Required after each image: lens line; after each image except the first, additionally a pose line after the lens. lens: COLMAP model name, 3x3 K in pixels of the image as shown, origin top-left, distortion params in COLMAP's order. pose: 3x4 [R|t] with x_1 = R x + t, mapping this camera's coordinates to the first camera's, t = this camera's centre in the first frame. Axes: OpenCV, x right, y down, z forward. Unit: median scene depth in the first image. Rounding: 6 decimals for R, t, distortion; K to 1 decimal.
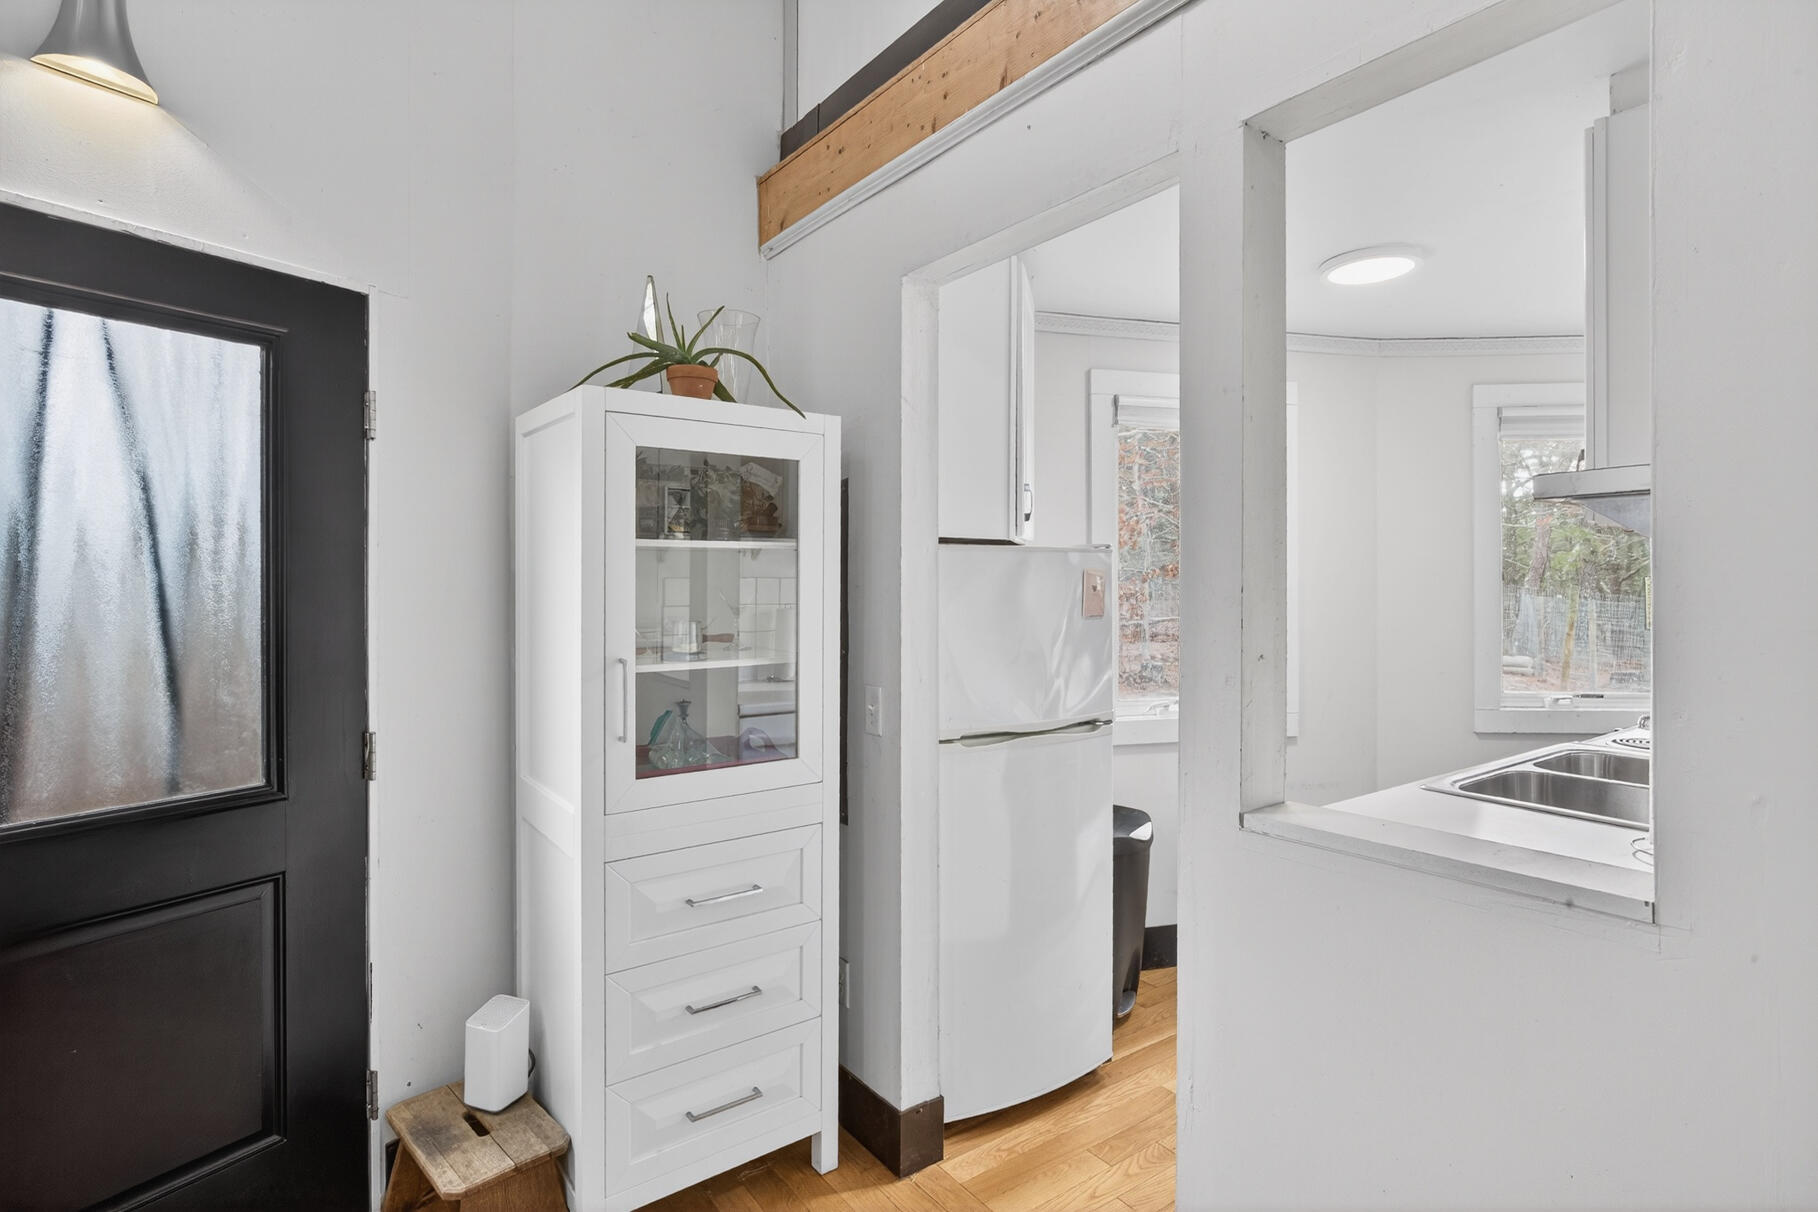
lens RADIAL K [[913.2, 0, 910.9], [0, 913.2, 593.1], [0, 0, 1]] dist [0.000011, 0.000005]
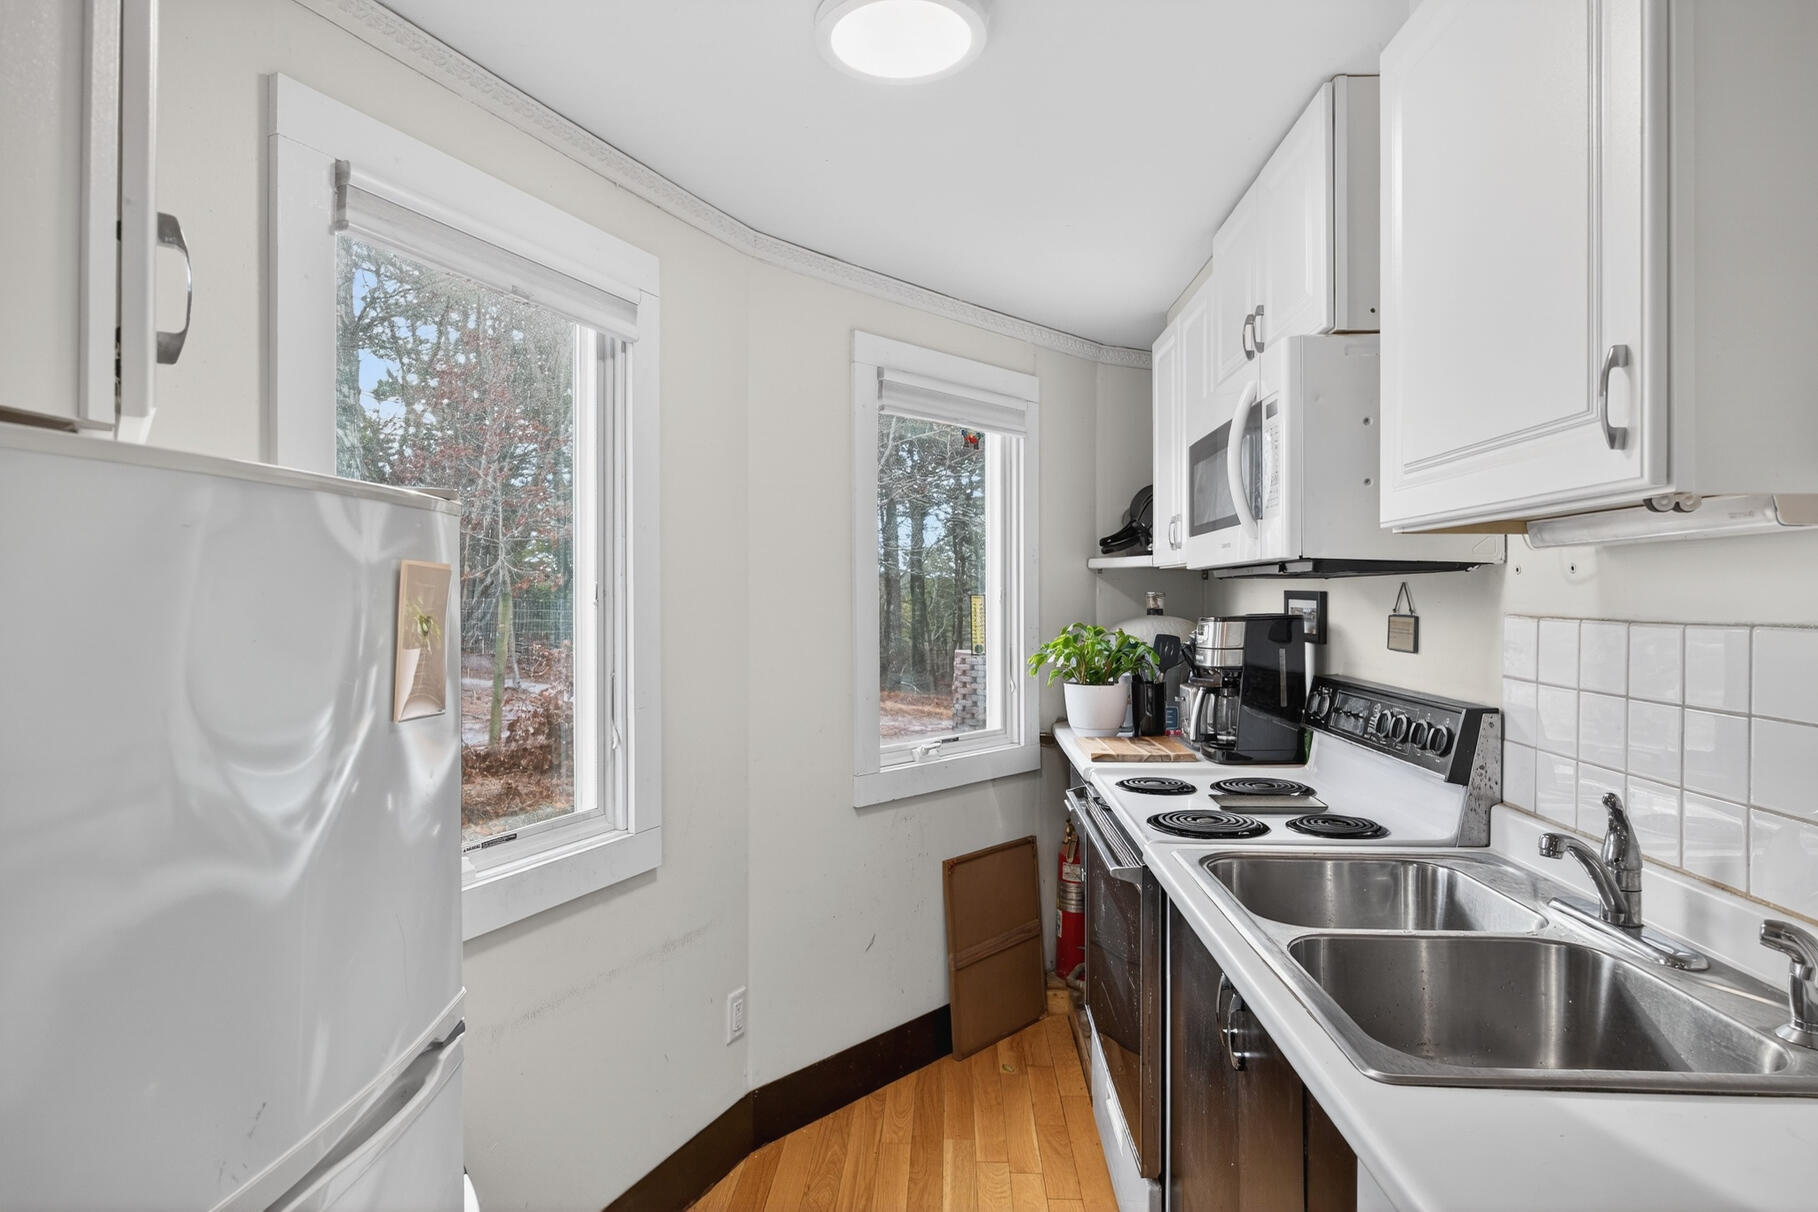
lens RADIAL K [[993.4, 0, 911.1], [0, 993.4, 605.4], [0, 0, 1]] dist [0.001153, 0.000547]
pose [[0.625388, -0.001553, 0.780312, 0.028757], [0.009732, 0.999936, -0.005810, -0.004230], [-0.780253, 0.011228, 0.625363, 0.506018]]
